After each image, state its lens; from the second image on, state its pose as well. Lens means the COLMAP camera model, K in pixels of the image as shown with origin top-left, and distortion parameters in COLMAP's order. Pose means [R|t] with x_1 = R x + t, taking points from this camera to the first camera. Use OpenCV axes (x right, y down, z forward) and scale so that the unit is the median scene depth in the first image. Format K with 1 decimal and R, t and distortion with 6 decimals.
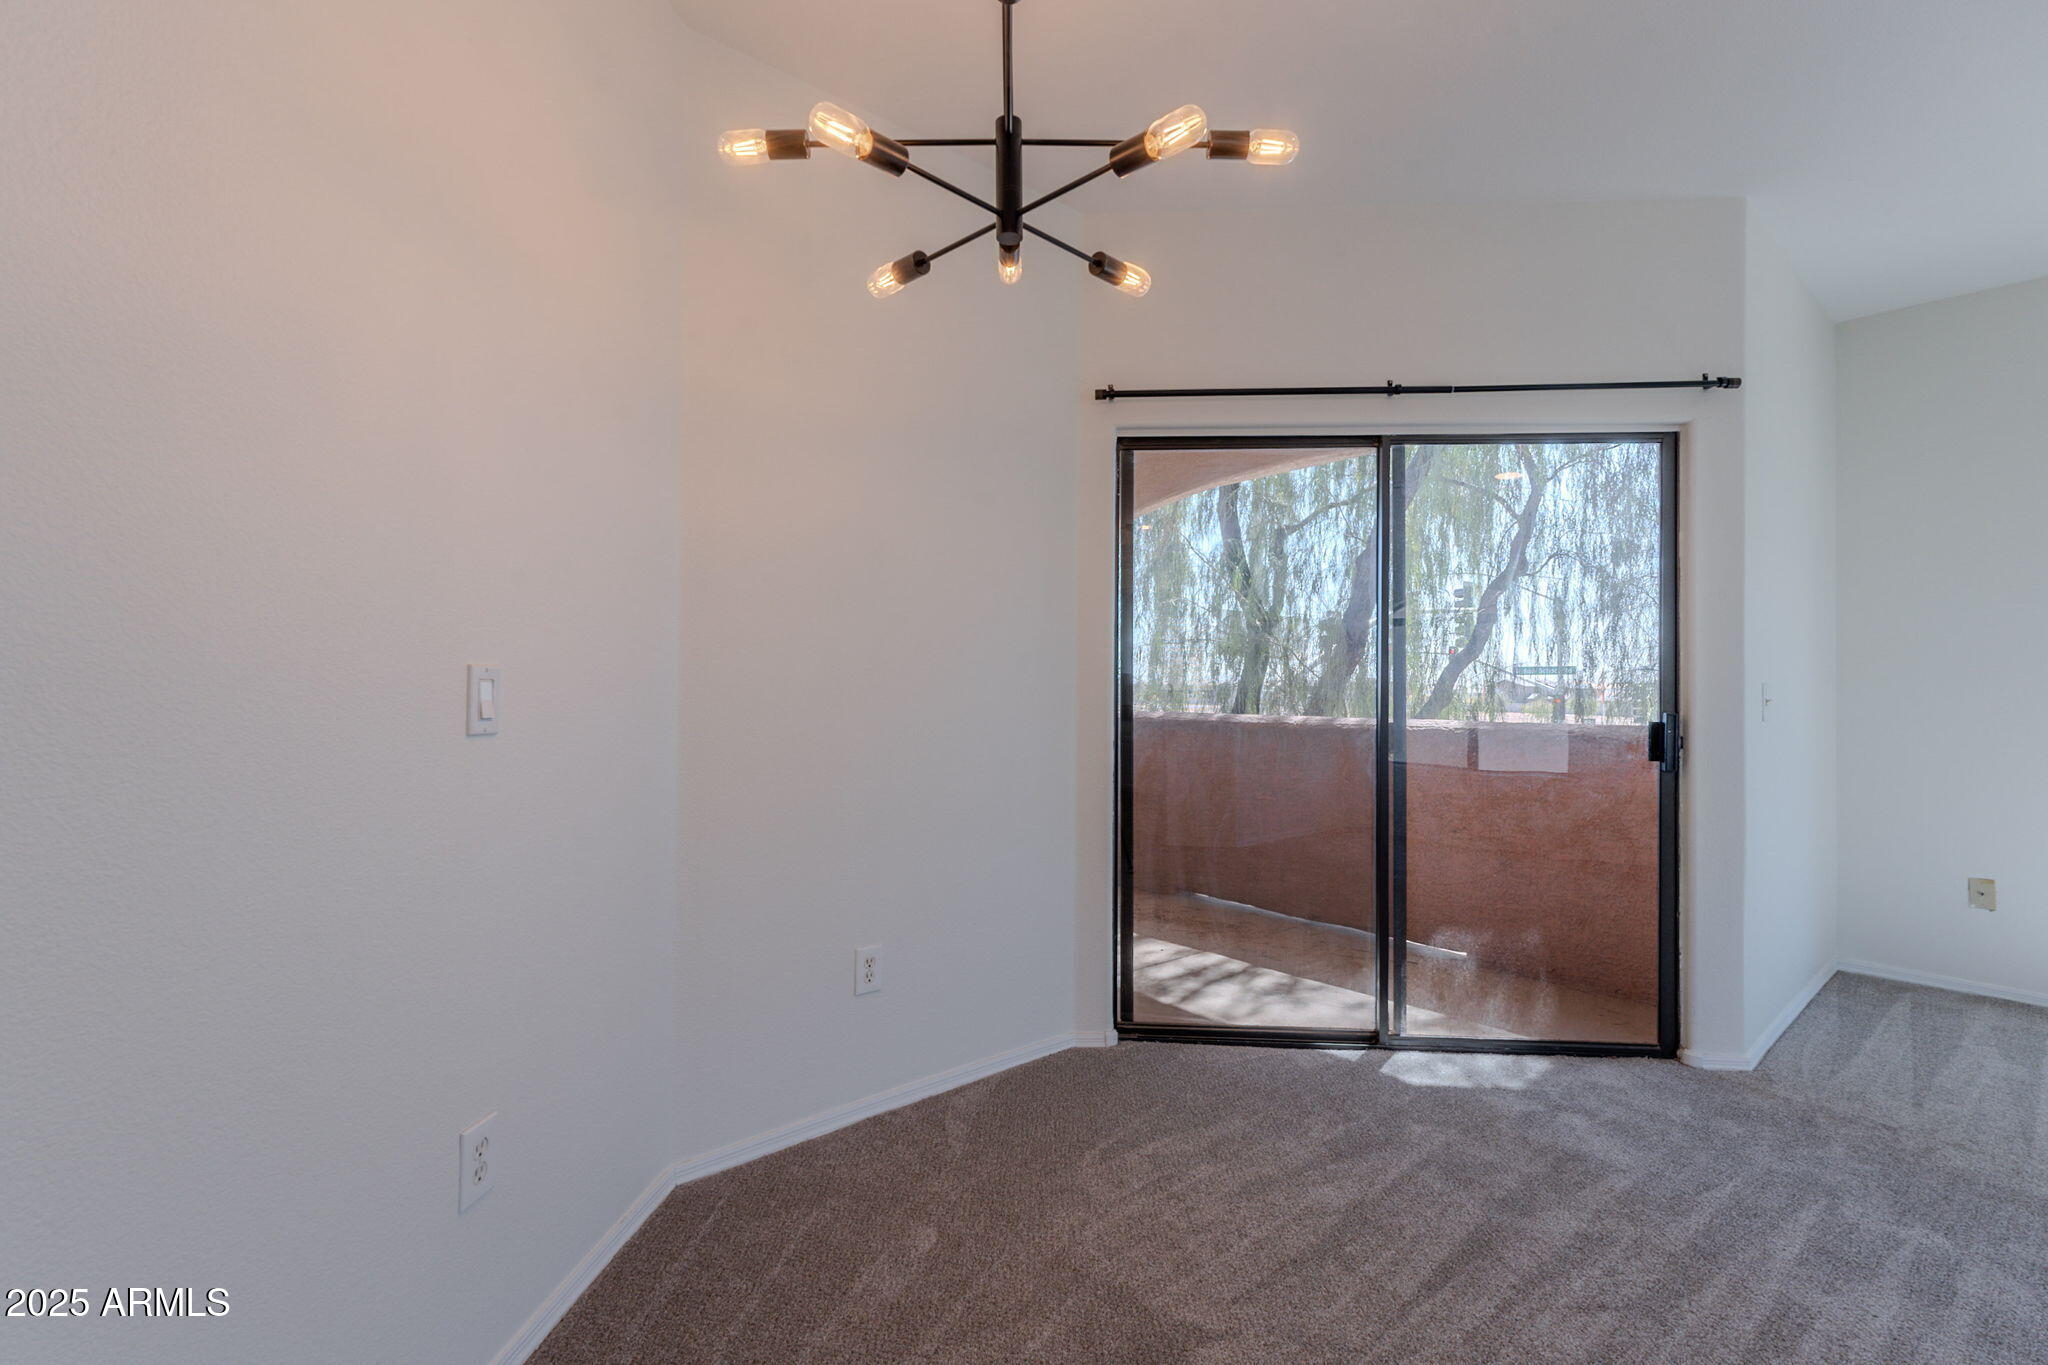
lens RADIAL K [[913.1, 0, 1025.5], [0, 913.1, 677.3], [0, 0, 1]] dist [0.000168, 0.000464]
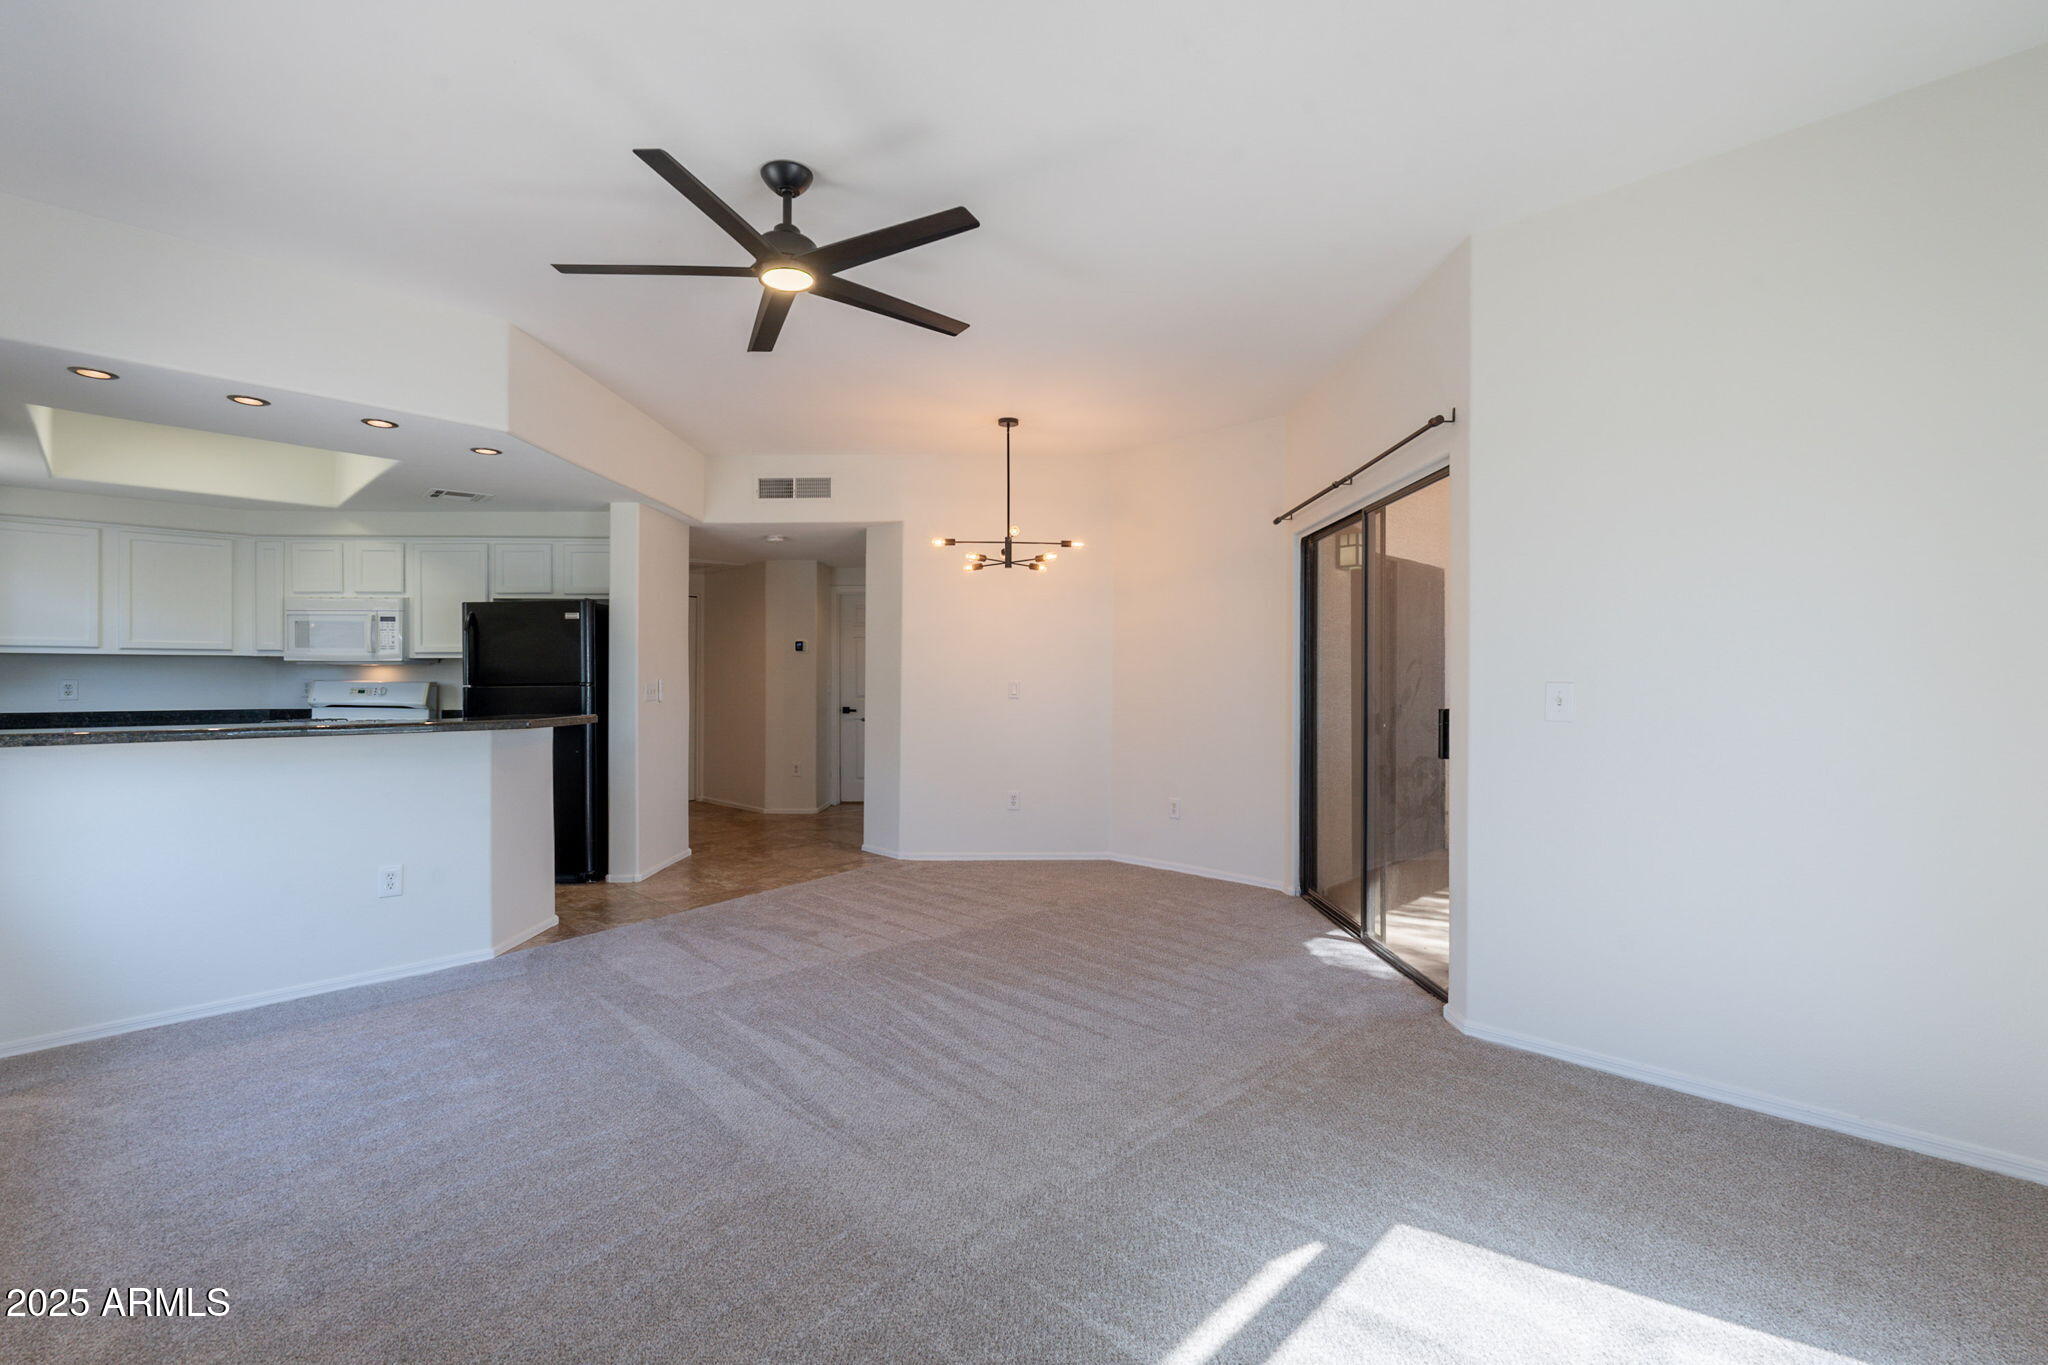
lens RADIAL K [[913.1, 0, 1027.8], [0, 913.1, 672.1], [0, 0, 1]] dist [0.000168, 0.000464]
pose [[0.084965, -0.012856, -0.996301, 1.805588], [0.010361, 0.999874, -0.012018, -0.002524], [0.996330, -0.009301, 0.085087, 0.372272]]
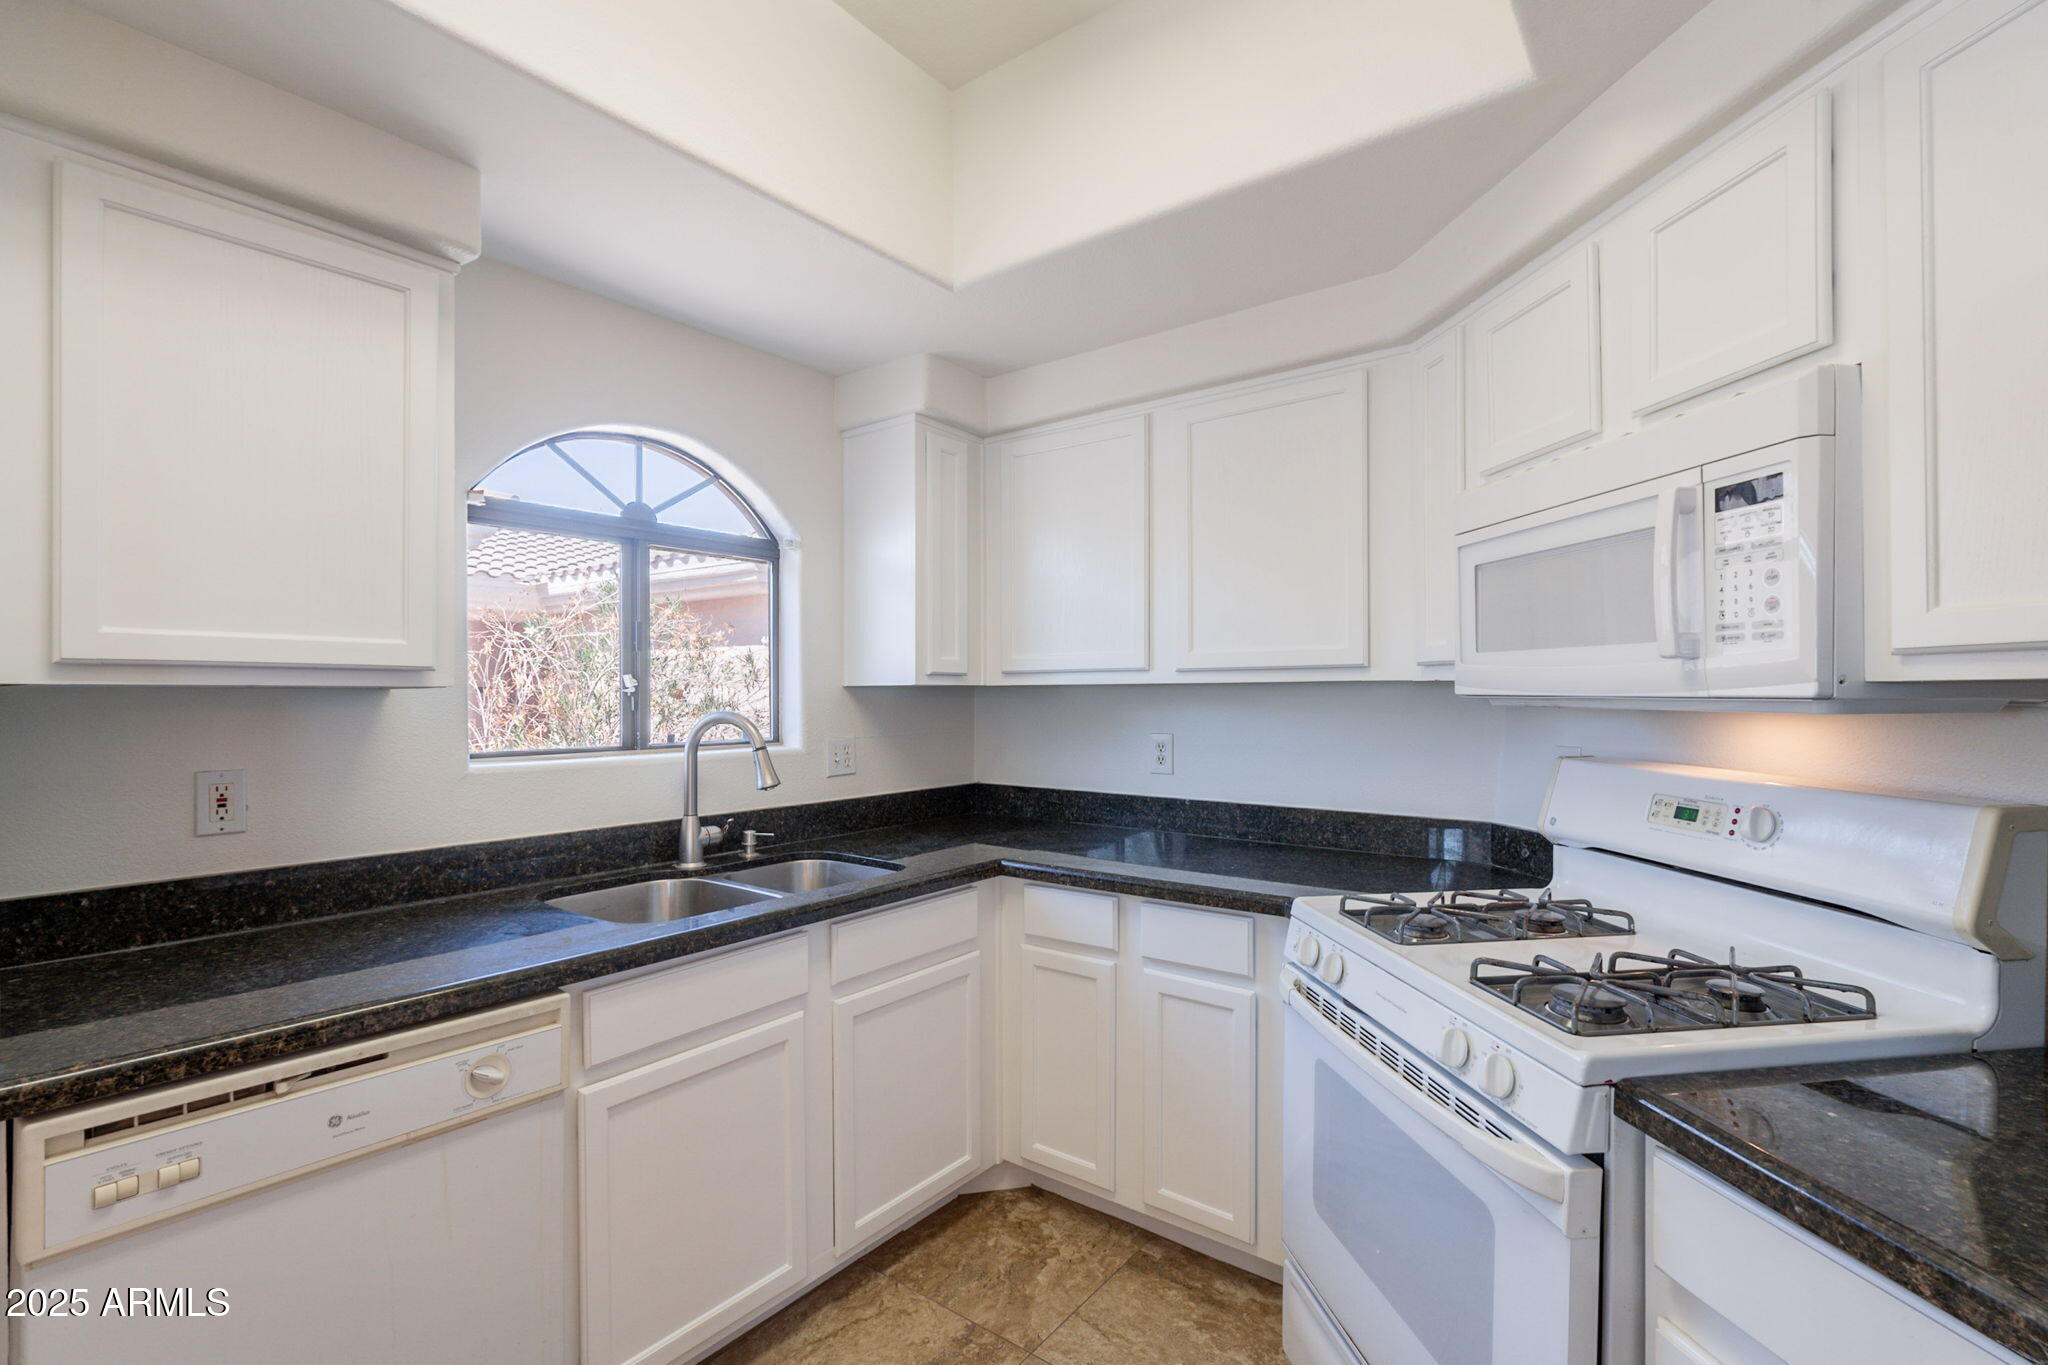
lens RADIAL K [[913.1, 0, 1048.6], [0, 913.1, 699.6], [0, 0, 1]] dist [0.000168, 0.000464]
pose [[-0.972272, -0.005086, -0.233796, 0.097604], [-0.004187, 0.999982, -0.004341, -0.061722], [0.233814, -0.003242, -0.972276, -0.526297]]
